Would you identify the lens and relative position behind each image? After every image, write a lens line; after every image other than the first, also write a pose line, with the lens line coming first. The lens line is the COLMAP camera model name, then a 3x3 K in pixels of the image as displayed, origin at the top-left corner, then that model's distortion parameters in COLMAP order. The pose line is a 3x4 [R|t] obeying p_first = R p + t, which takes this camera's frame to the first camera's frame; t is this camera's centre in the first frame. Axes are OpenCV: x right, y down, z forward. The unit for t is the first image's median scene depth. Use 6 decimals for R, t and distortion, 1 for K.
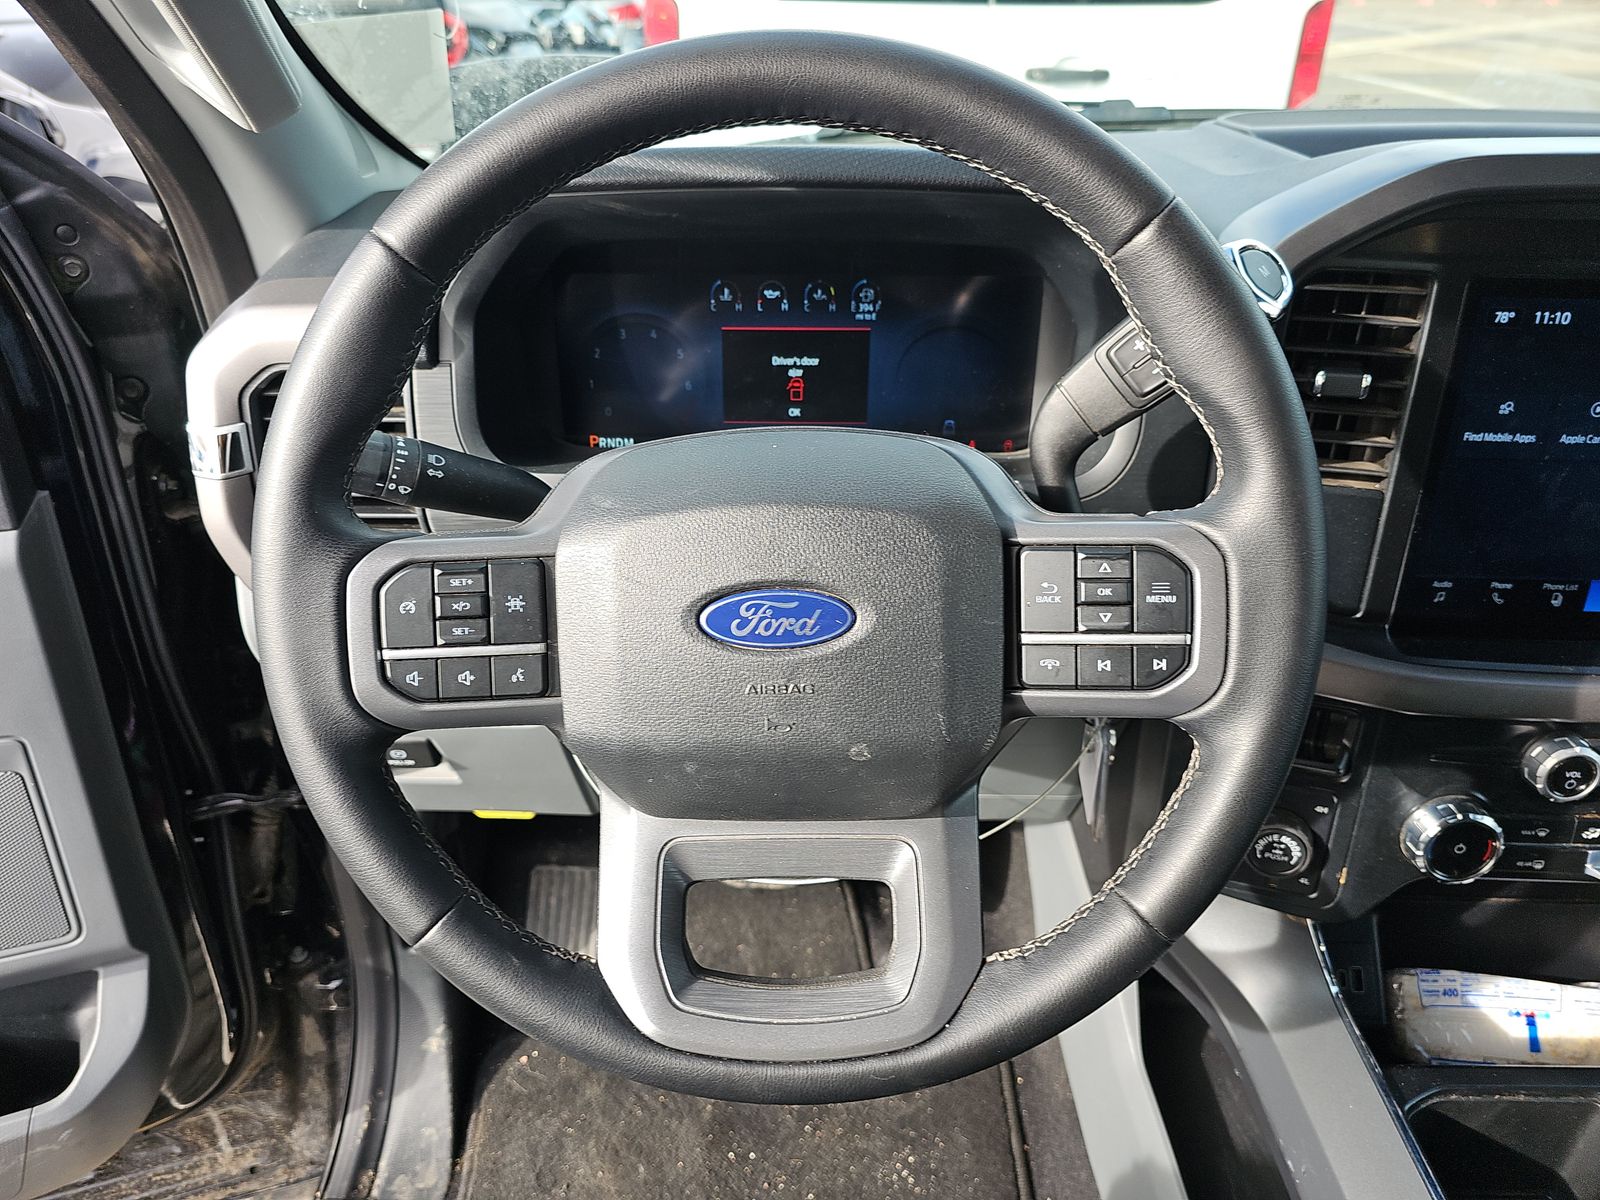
lens RADIAL K [[1069.6, 0, 781.6], [0, 1069.6, 597.5], [0, 0, 1]] dist [0.020902, -0.028152]
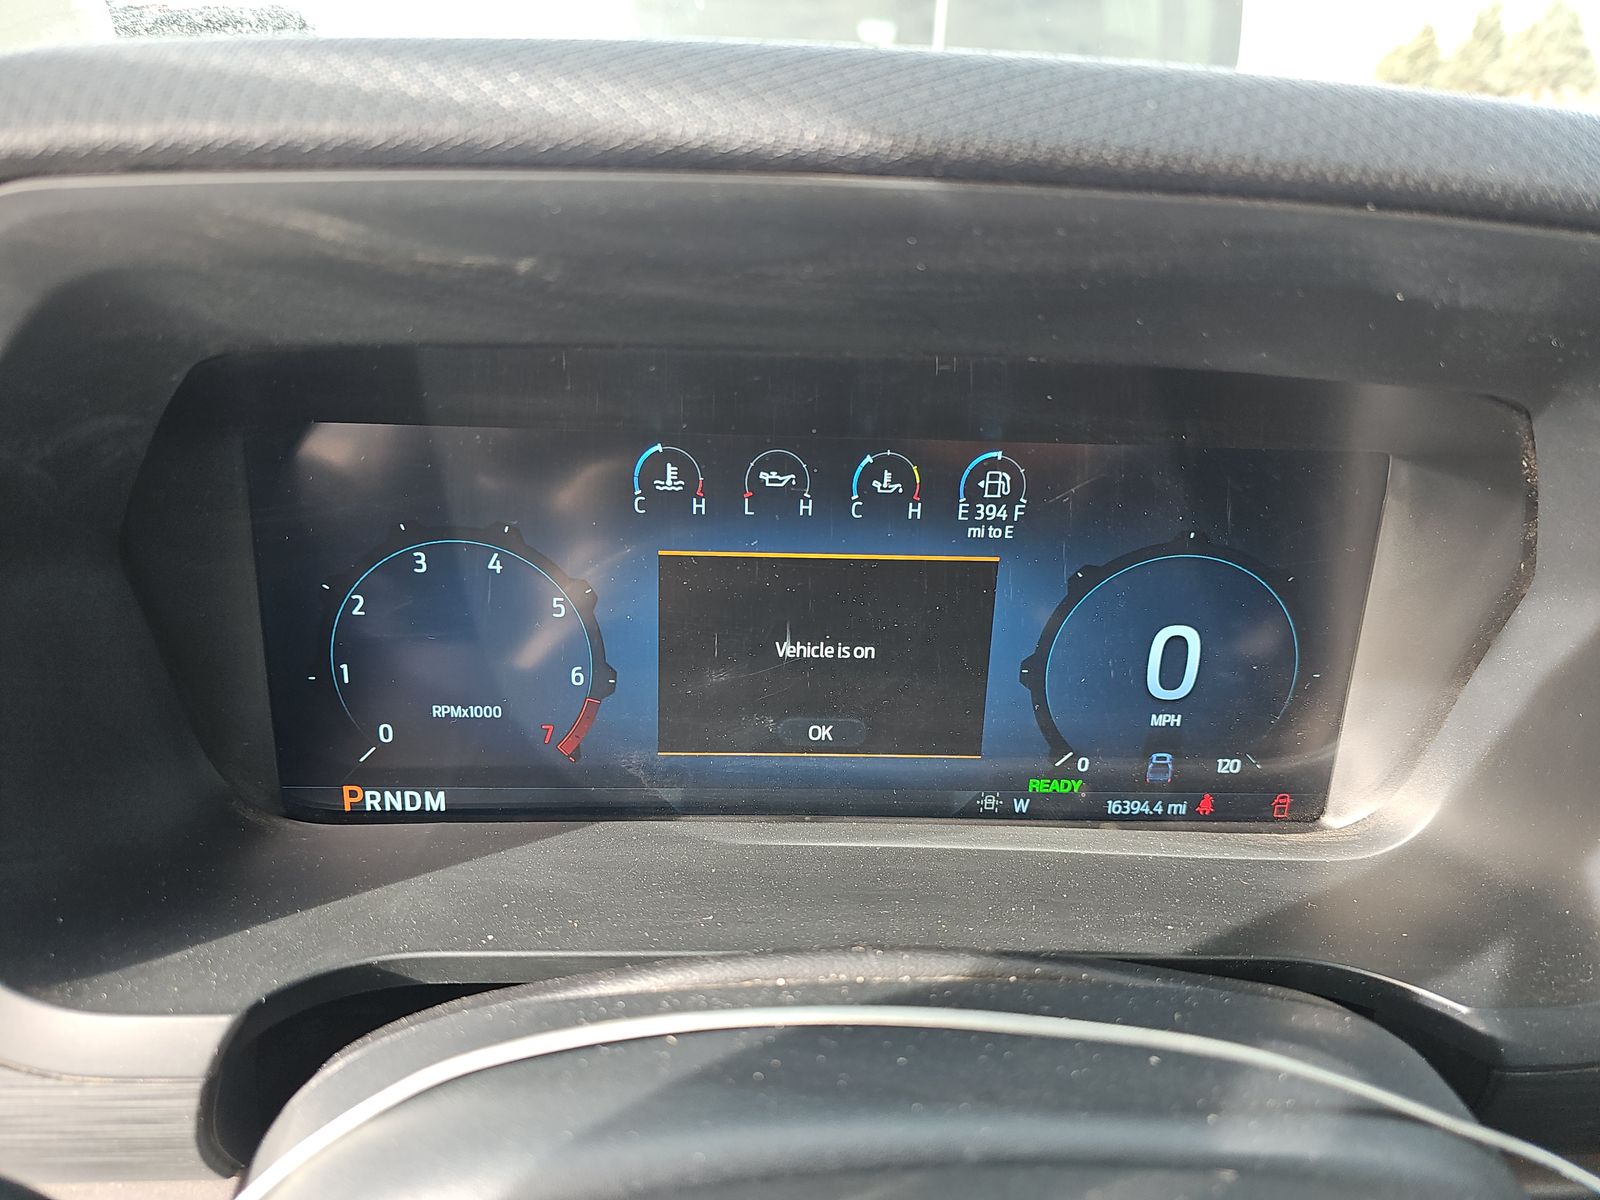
lens RADIAL K [[1054.1, 0, 800.0], [0, 1054.1, 600.0], [0, 0, 1]] dist [0.066613, -0.068816]
pose [[0.994429, 0.004116, 0.105325, -0.464115], [0.006262, 0.995165, -0.098013, -2.020160], [-0.105220, 0.098127, 0.989596, 6.102209]]
